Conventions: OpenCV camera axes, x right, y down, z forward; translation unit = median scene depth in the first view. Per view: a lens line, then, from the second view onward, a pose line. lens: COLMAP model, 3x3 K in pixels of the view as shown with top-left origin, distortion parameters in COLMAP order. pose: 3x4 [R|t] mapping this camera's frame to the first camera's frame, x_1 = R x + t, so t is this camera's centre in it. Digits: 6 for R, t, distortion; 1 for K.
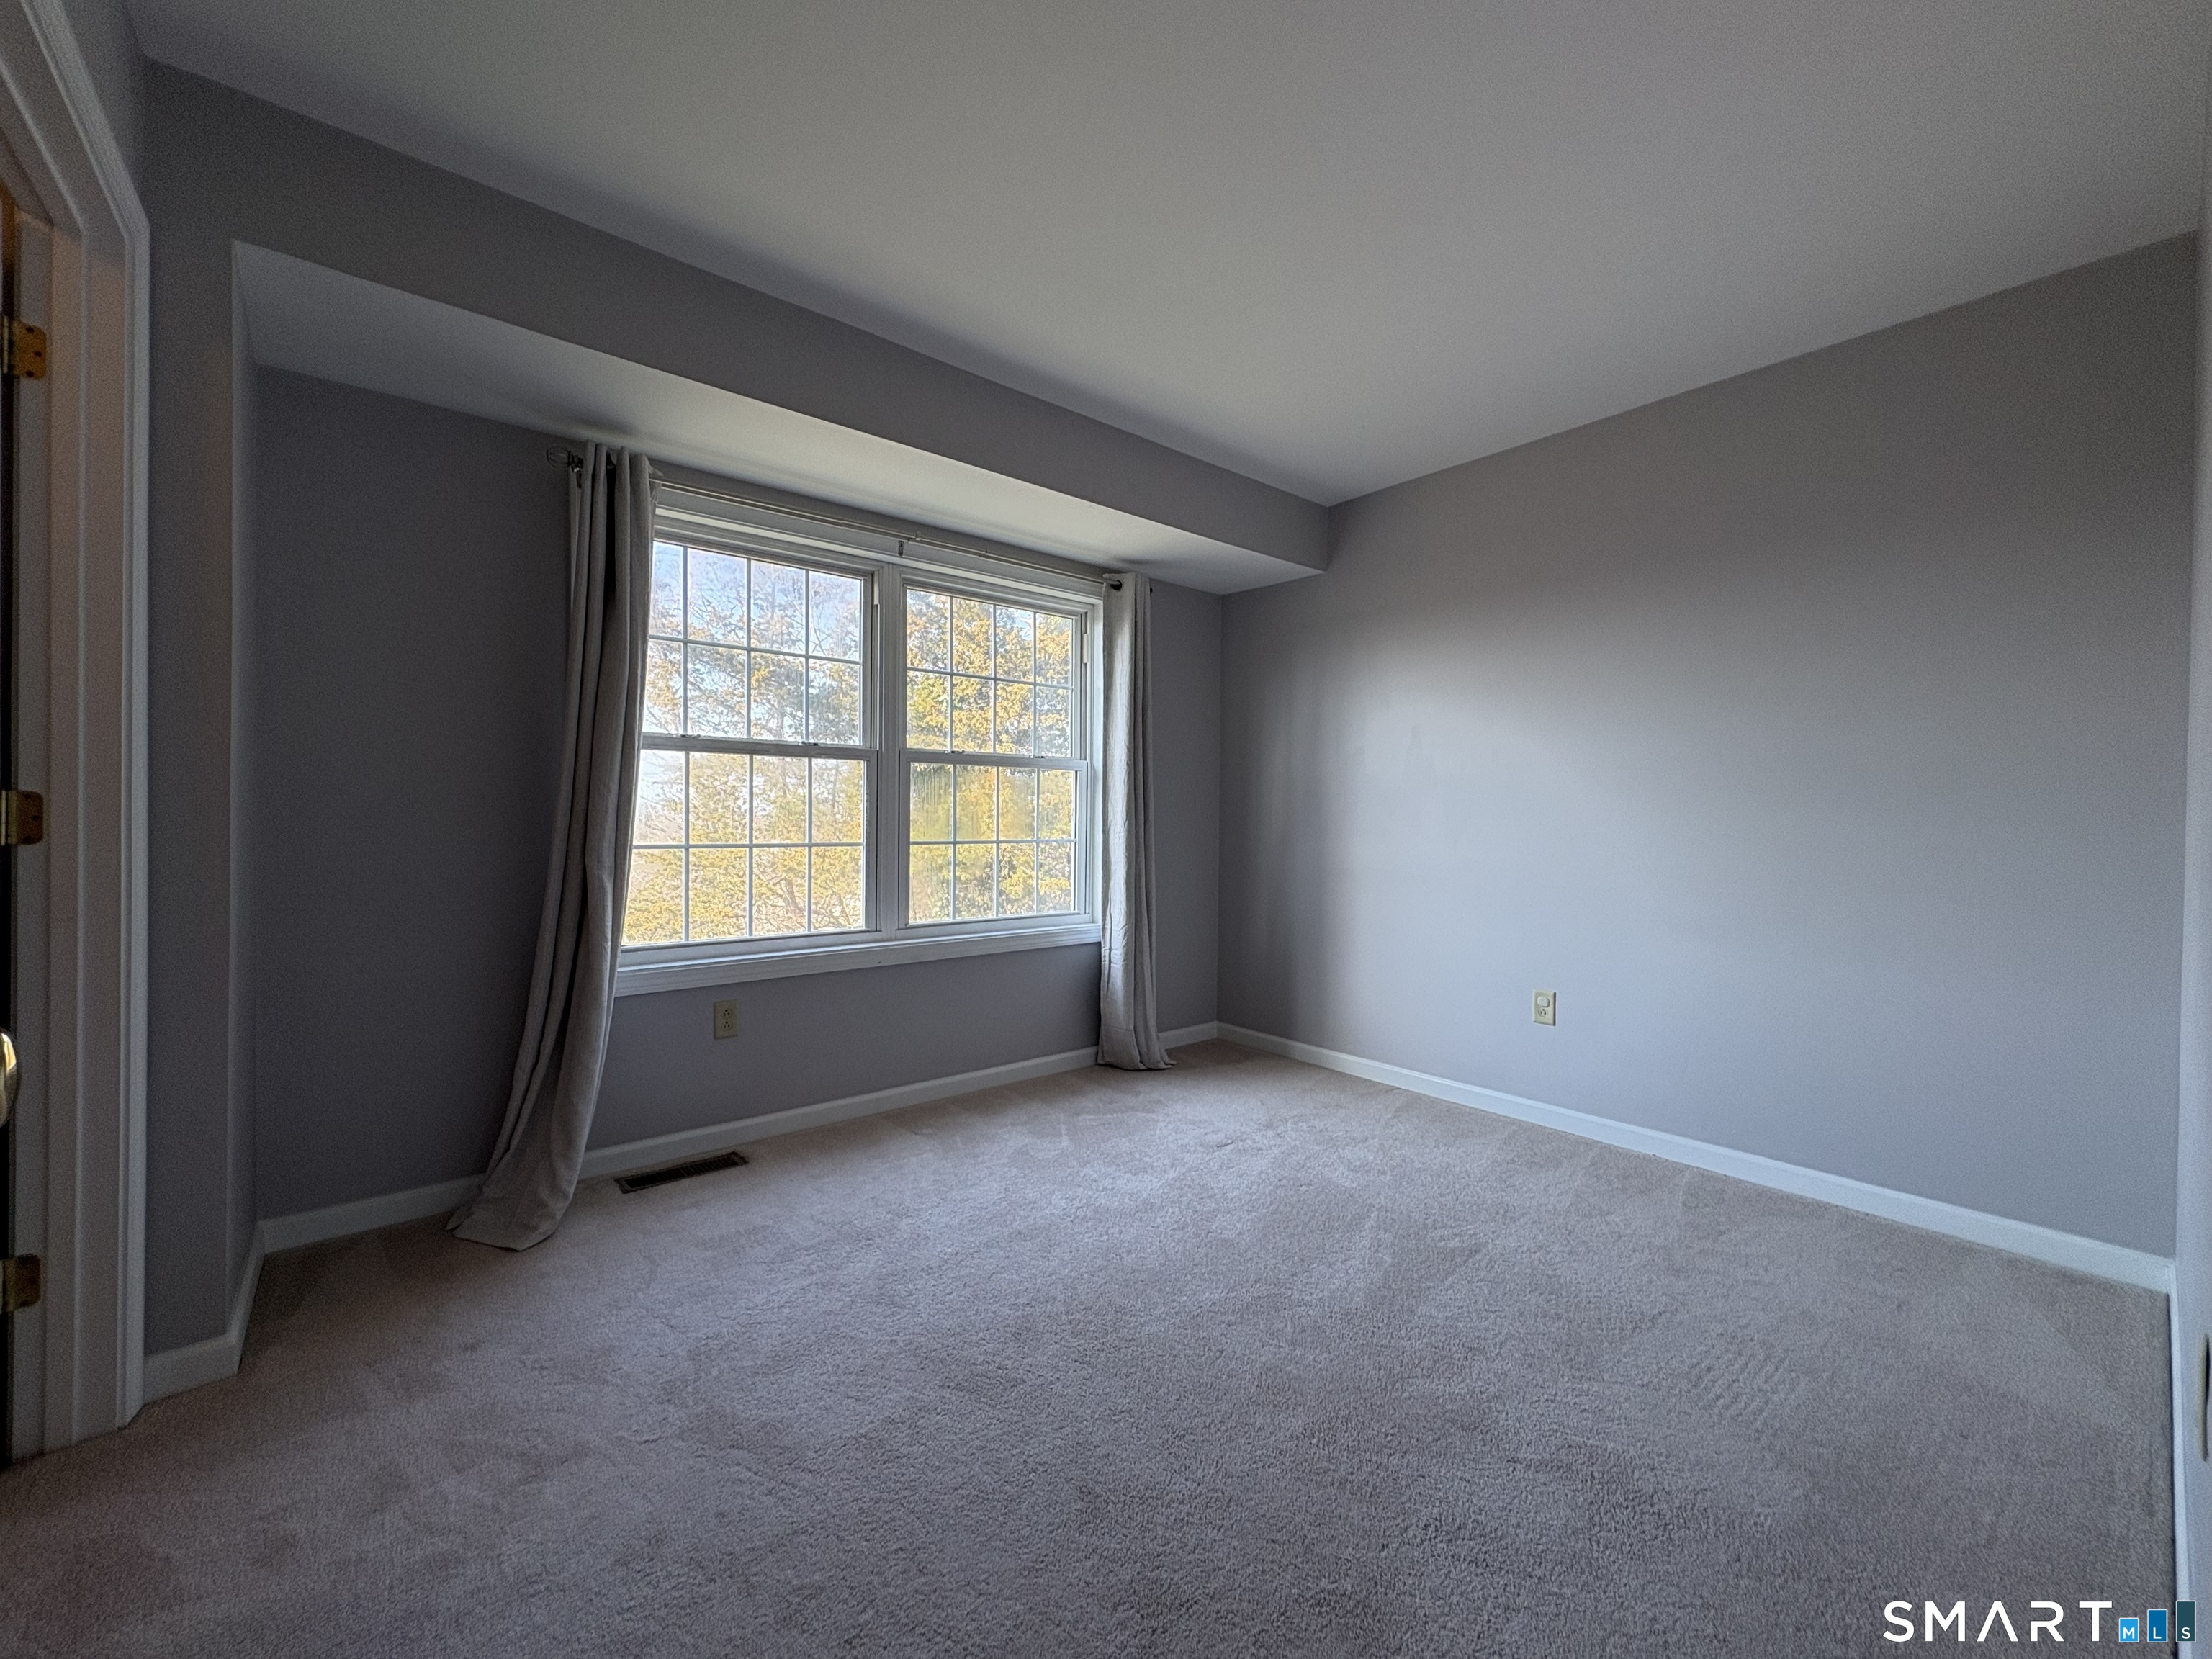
lens RADIAL K [[880.8, 0, 1129.0], [0, 880.8, 830.0], [0, 0, 1]] dist [0.004318, -0.000640]
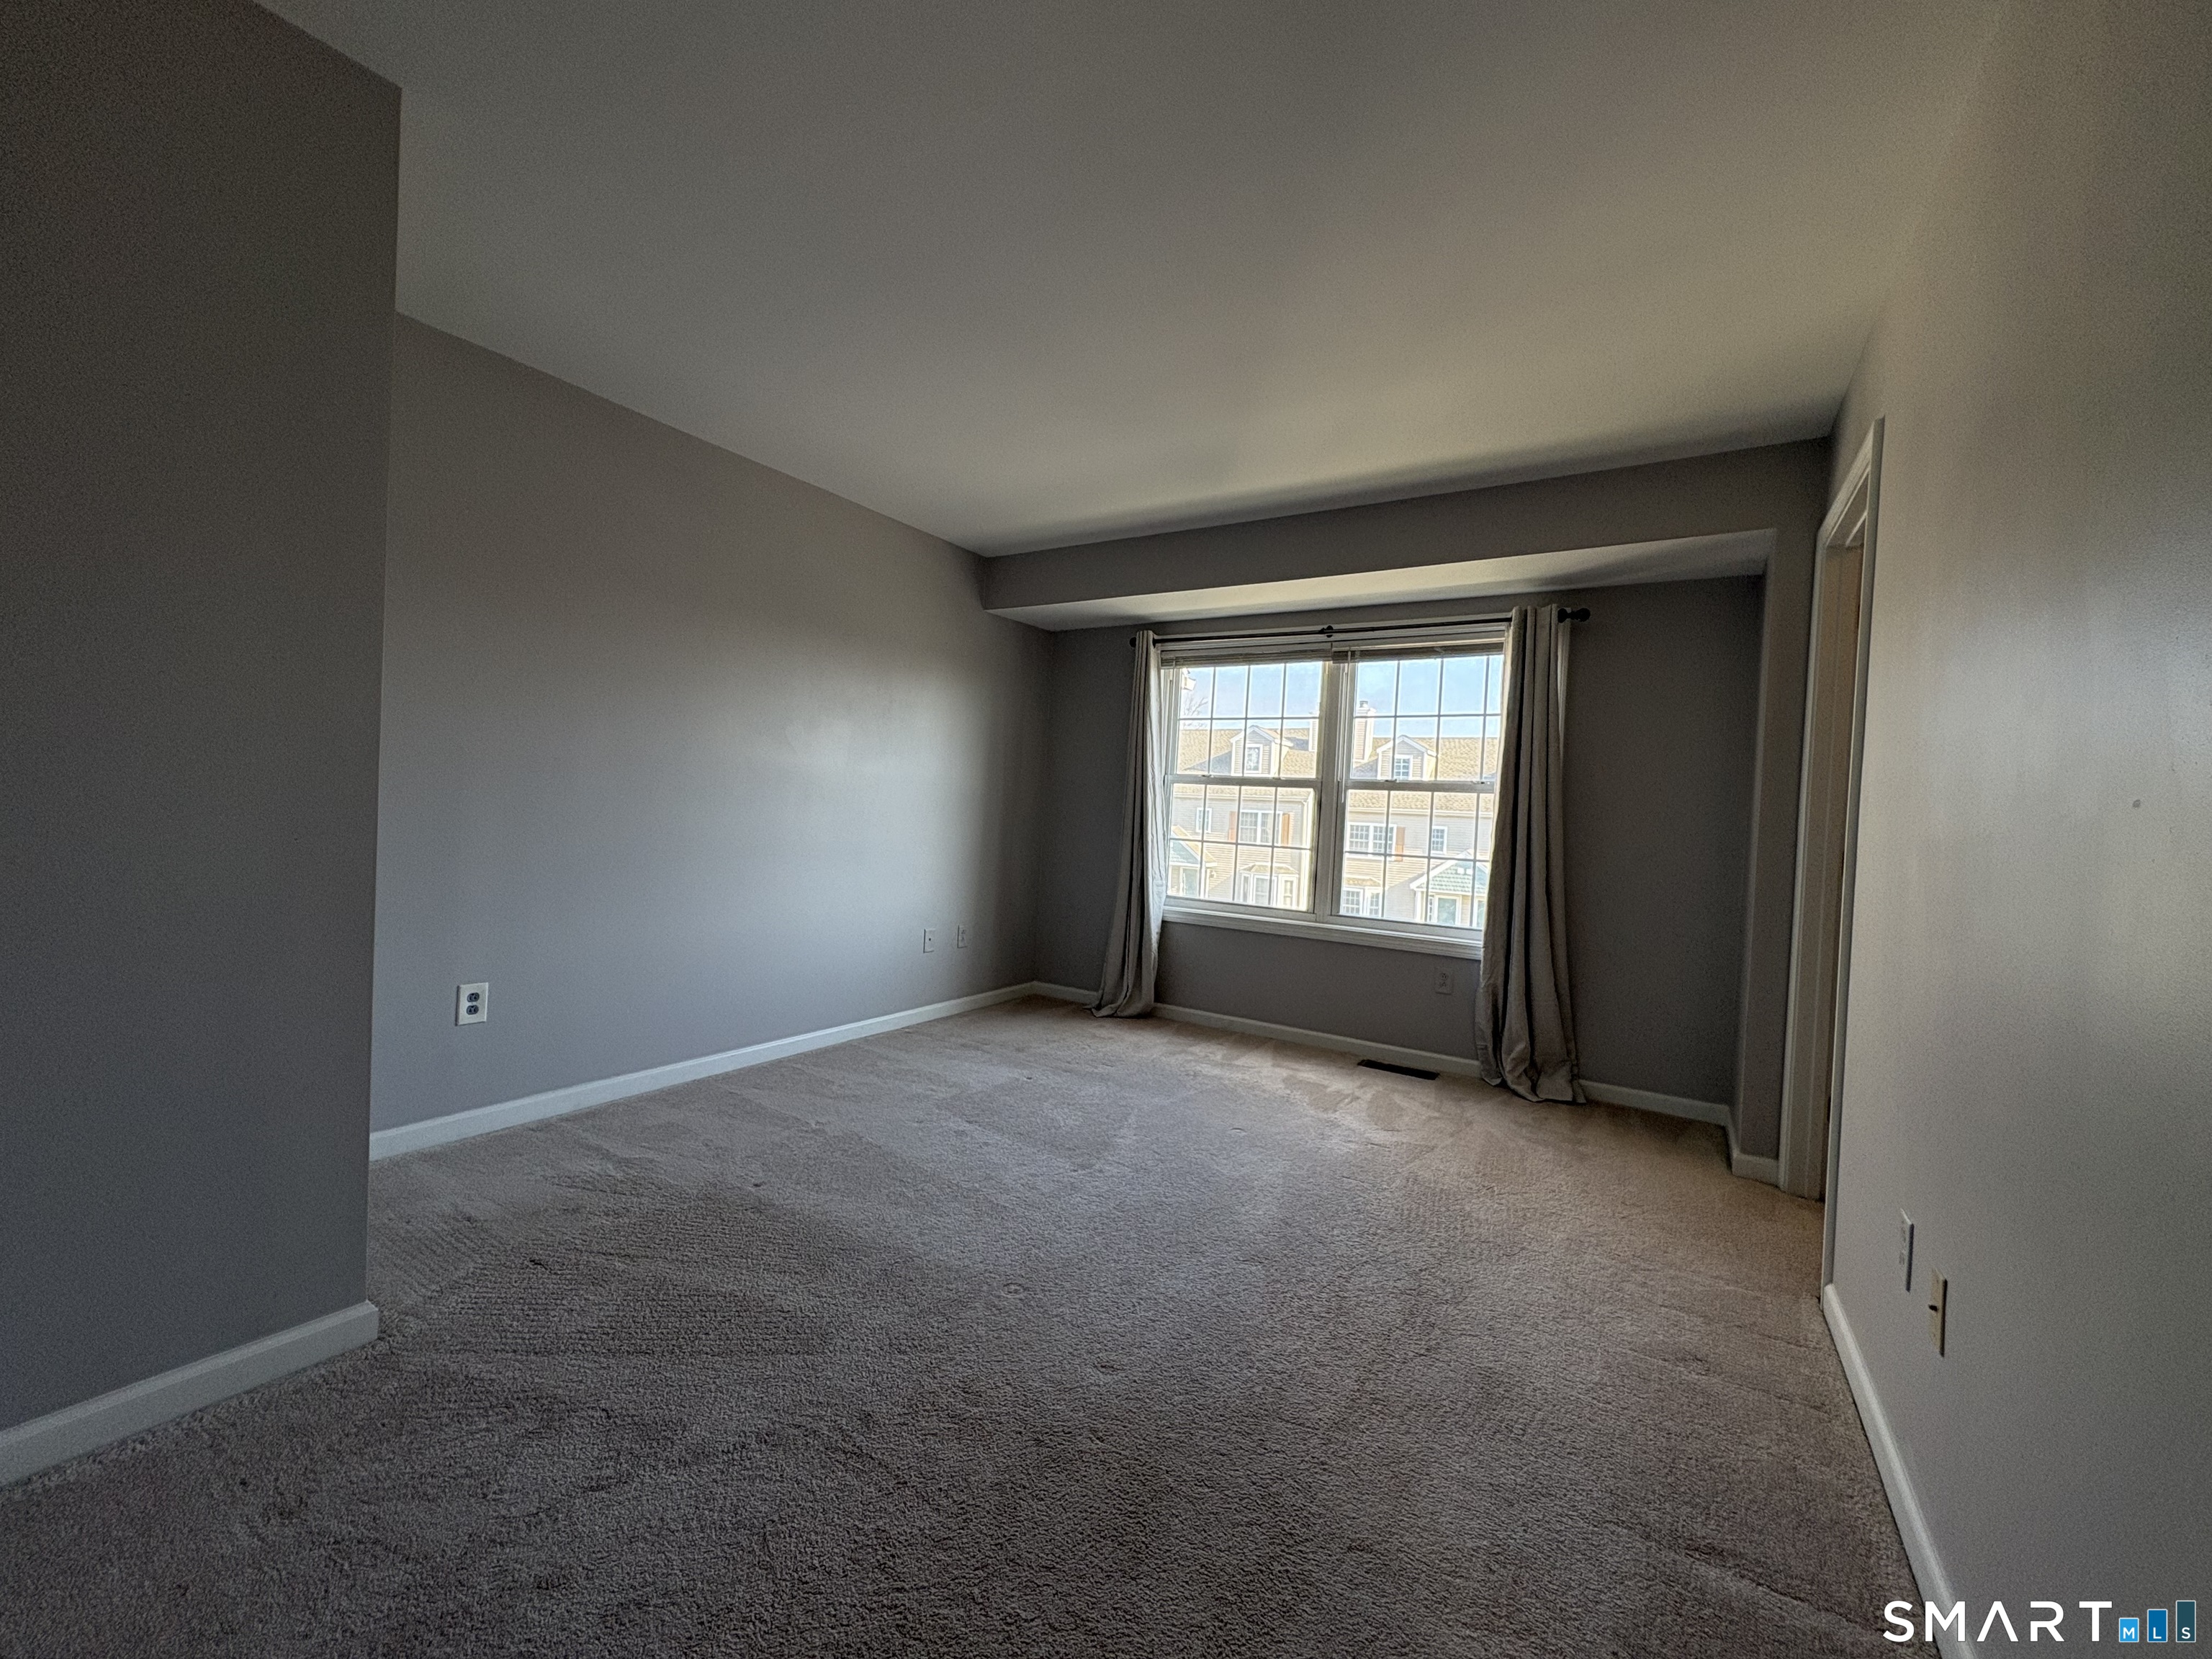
lens RADIAL K [[880.8, 0, 1099.3], [0, 880.8, 825.2], [0, 0, 1]] dist [0.004318, -0.000640]
pose [[0.321863, -0.001694, -0.946785, 0.912680], [-0.081454, 0.996241, -0.029473, 0.047469], [0.943276, 0.086605, 0.320515, 0.252595]]
